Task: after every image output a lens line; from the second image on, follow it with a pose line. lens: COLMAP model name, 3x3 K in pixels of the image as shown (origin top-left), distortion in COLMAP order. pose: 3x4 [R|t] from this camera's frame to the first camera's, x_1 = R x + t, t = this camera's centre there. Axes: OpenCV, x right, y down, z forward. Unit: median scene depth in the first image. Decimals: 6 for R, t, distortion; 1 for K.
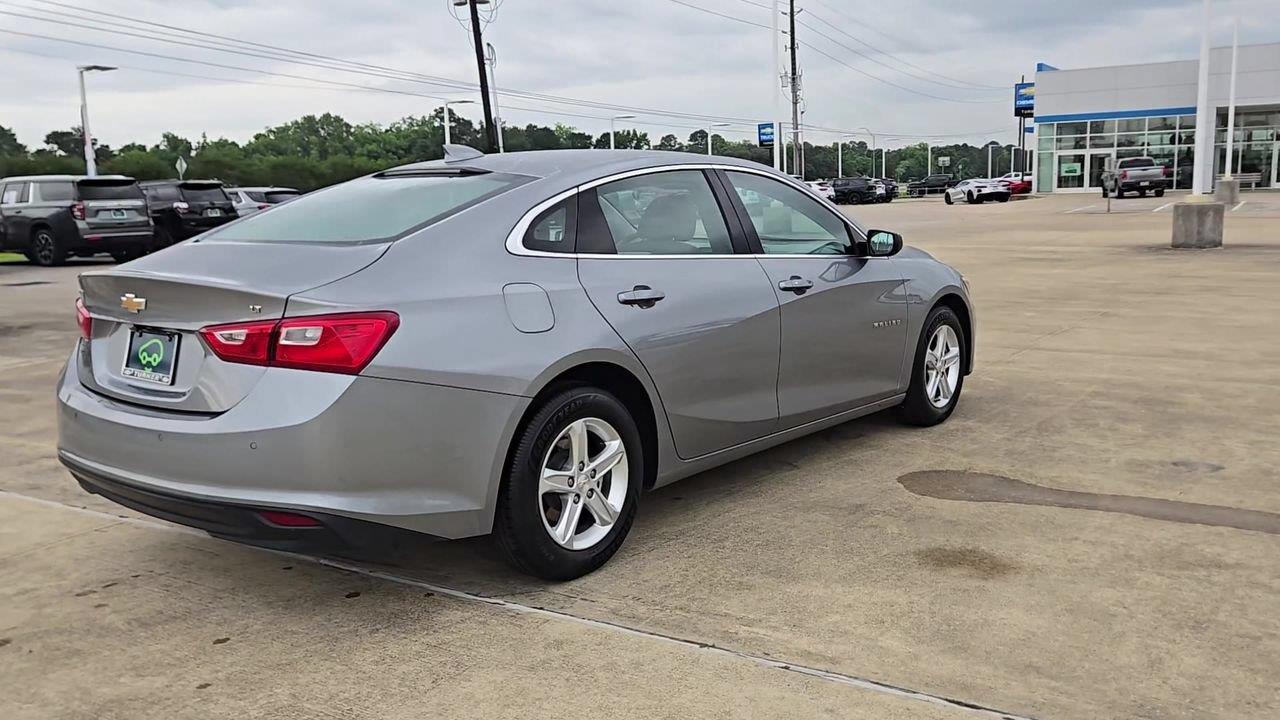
lens RADIAL K [[1070.1, 0, 640.0], [0, 1070.1, 360.0], [0, 0, 1]] dist [0.019066, -0.006156]
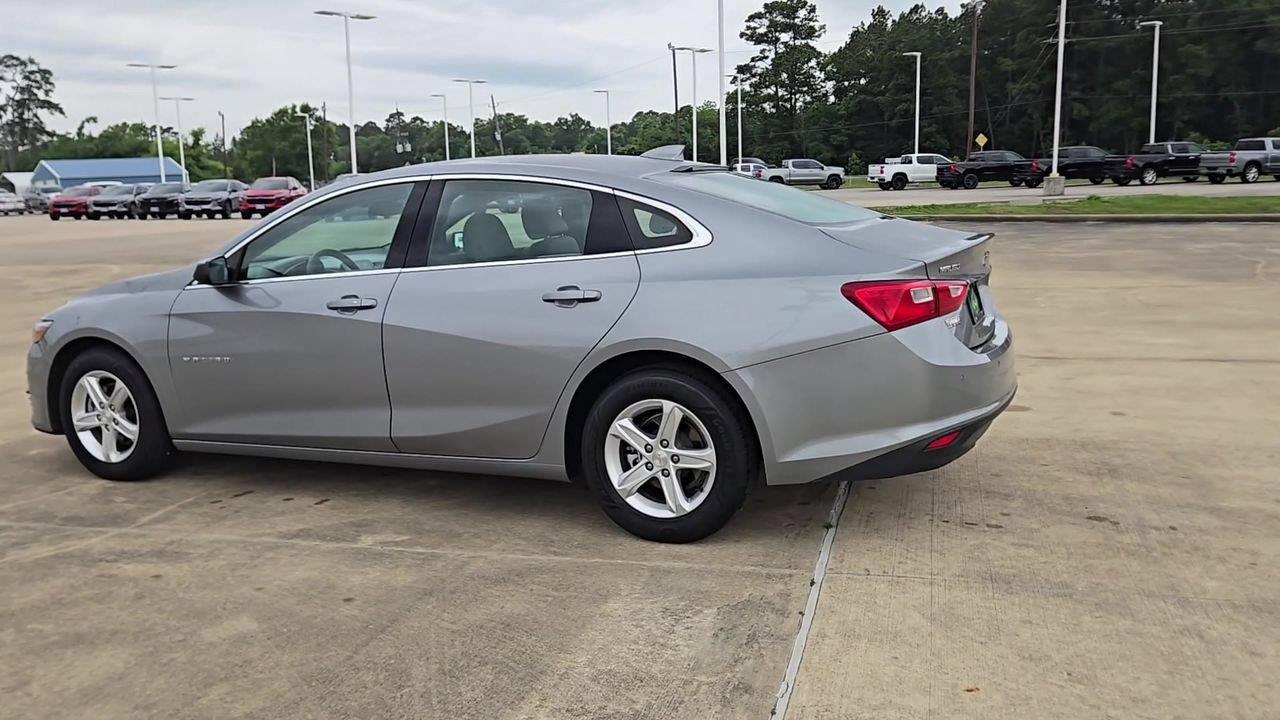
lens RADIAL K [[1068.3, 0, 640.0], [0, 1068.3, 360.0], [0, 0, 1]] dist [0.007300, 0.011241]
pose [[-0.260908, -0.124957, 0.957242, -1.352158], [0.192430, 0.964956, 0.178413, -0.204946], [-0.945990, 0.230752, -0.227719, 1.441139]]
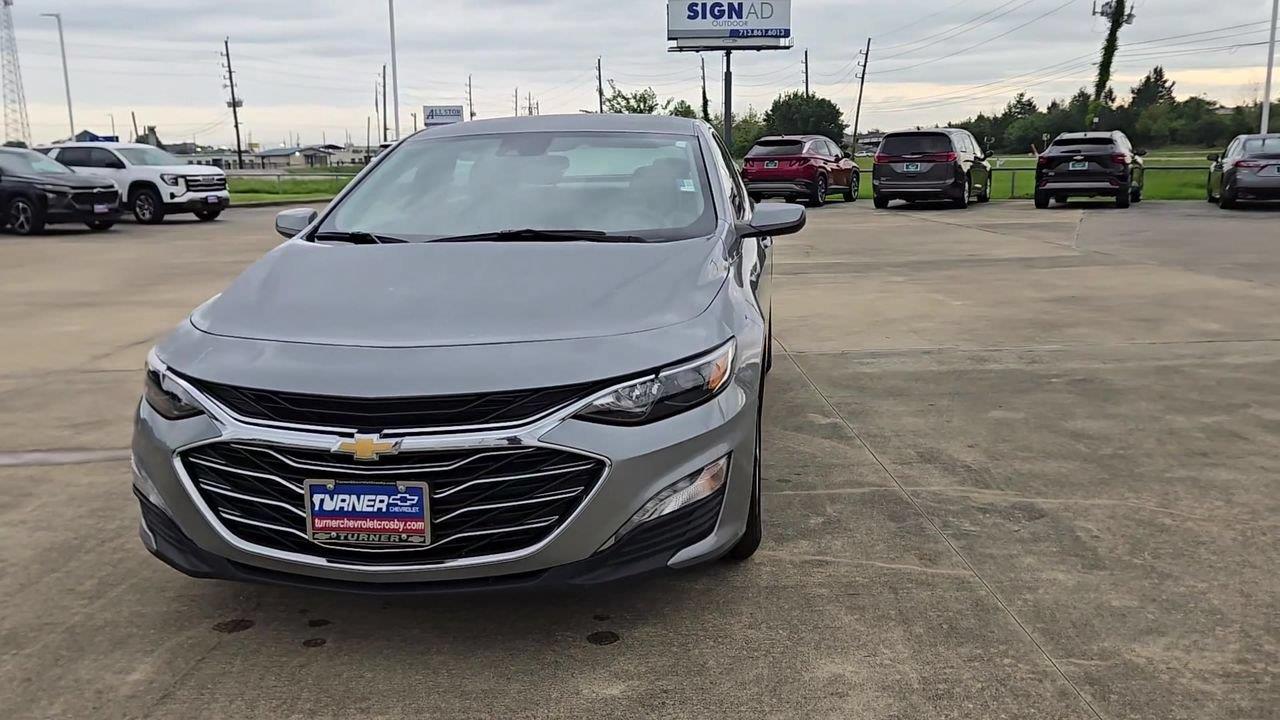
lens RADIAL K [[1070.1, 0, 640.0], [0, 1070.1, 360.0], [0, 0, 1]] dist [0.019066, -0.006156]
pose [[-0.848643, 0.138795, -0.510432, 0.579616], [-0.043054, 0.943637, 0.328171, -0.389917], [0.527211, 0.300476, -0.794835, 2.405484]]
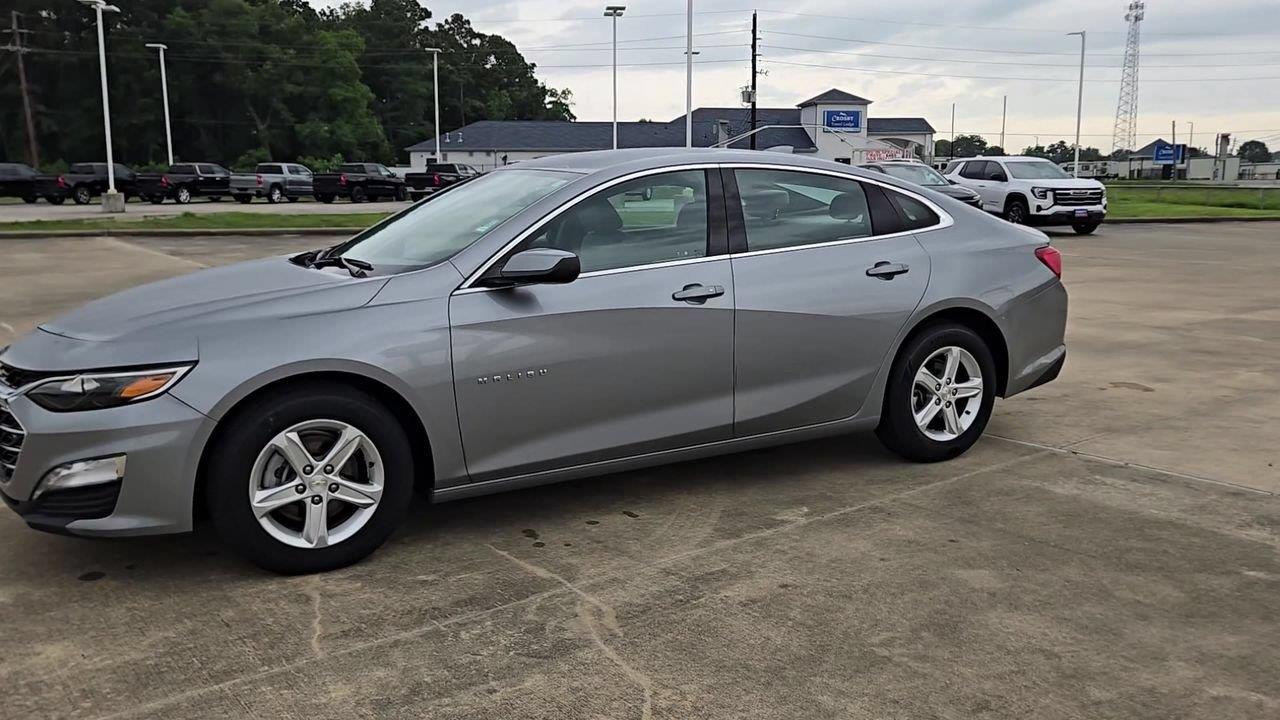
lens RADIAL K [[1070.1, 0, 640.0], [0, 1070.1, 360.0], [0, 0, 1]] dist [0.019066, -0.006156]
pose [[-0.928081, -0.029646, 0.371196, -0.541034], [0.089115, 0.950178, 0.298696, -0.385409], [-0.361558, 0.310293, -0.879201, 2.459779]]
